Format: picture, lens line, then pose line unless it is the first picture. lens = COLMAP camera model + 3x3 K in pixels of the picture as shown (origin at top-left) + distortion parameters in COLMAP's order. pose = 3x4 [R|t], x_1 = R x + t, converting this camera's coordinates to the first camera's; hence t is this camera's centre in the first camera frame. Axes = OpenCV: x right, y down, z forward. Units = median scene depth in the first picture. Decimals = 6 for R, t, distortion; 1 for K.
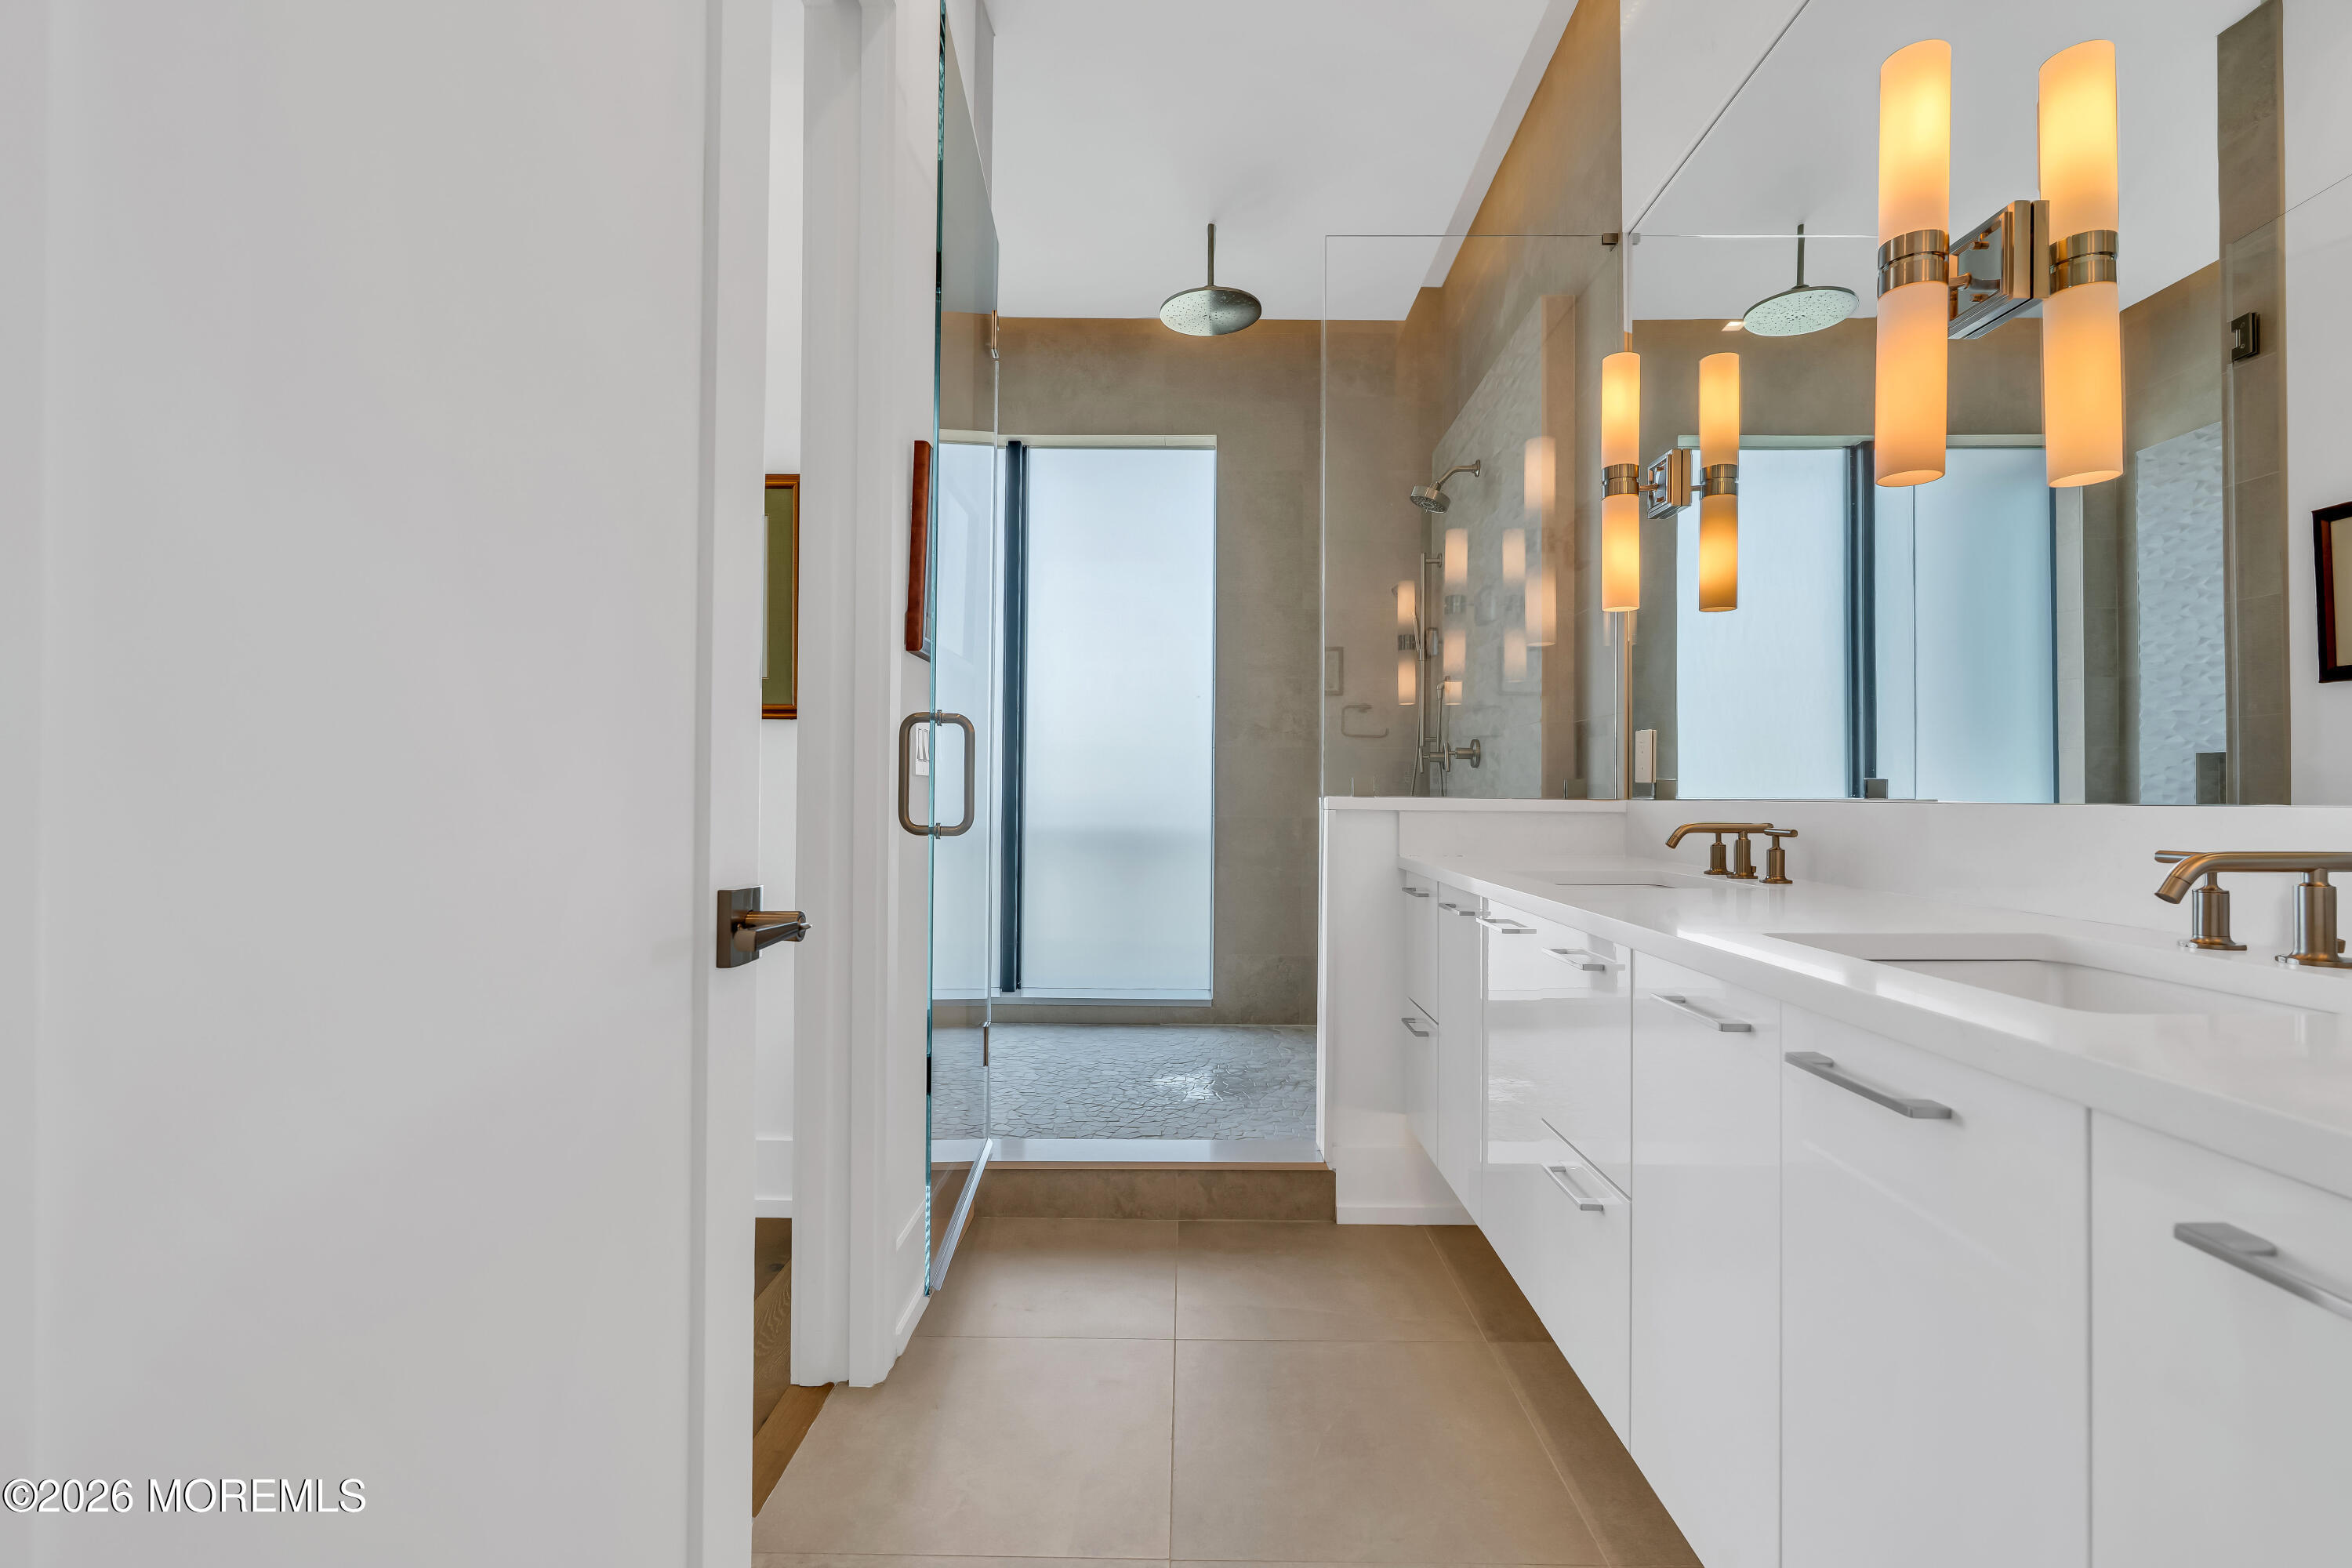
lens RADIAL K [[1098.8, 0, 1173.0], [0, 1098.8, 791.1], [0, 0, 1]] dist [-0.003732, -0.000307]
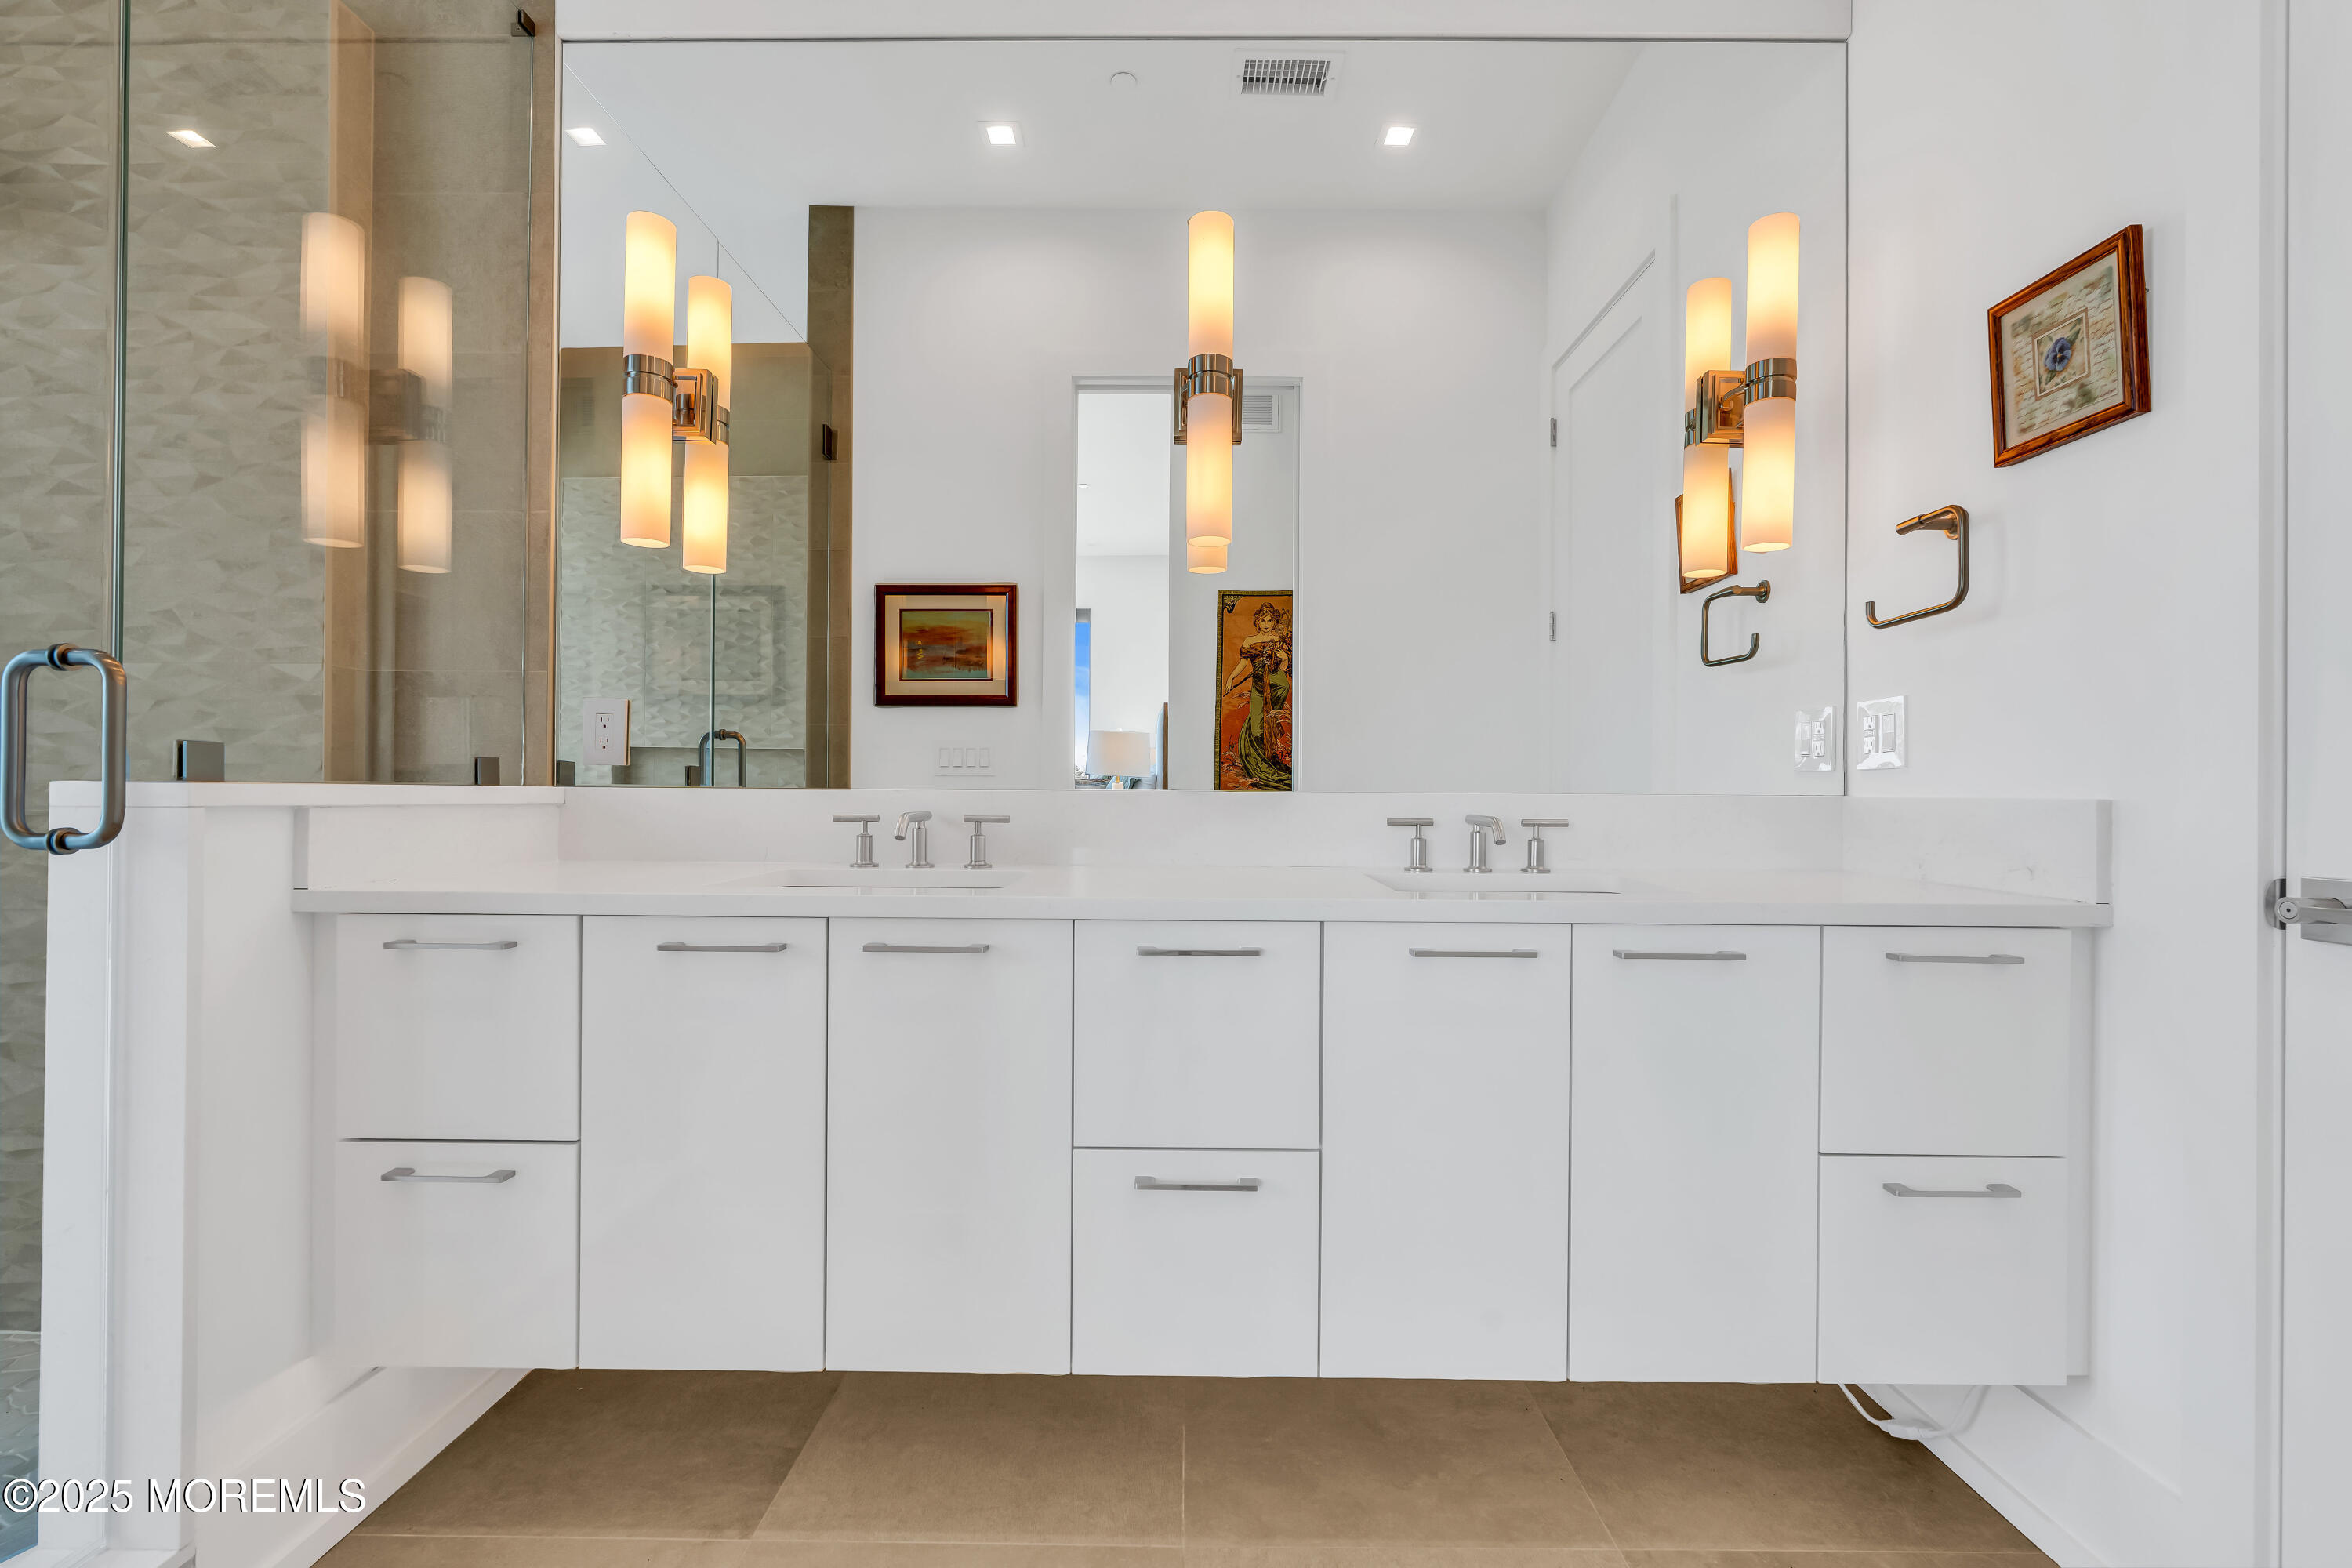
lens RADIAL K [[1055.1, 0, 1170.6], [0, 1055.1, 787.2], [0, 0, 1]] dist [-0.001381, 0.000325]
pose [[-0.005231, -0.000741, 0.999986, -0.323632], [-0.011165, 0.999937, 0.000682, 0.003254], [-0.999924, -0.011161, -0.005239, 0.580004]]
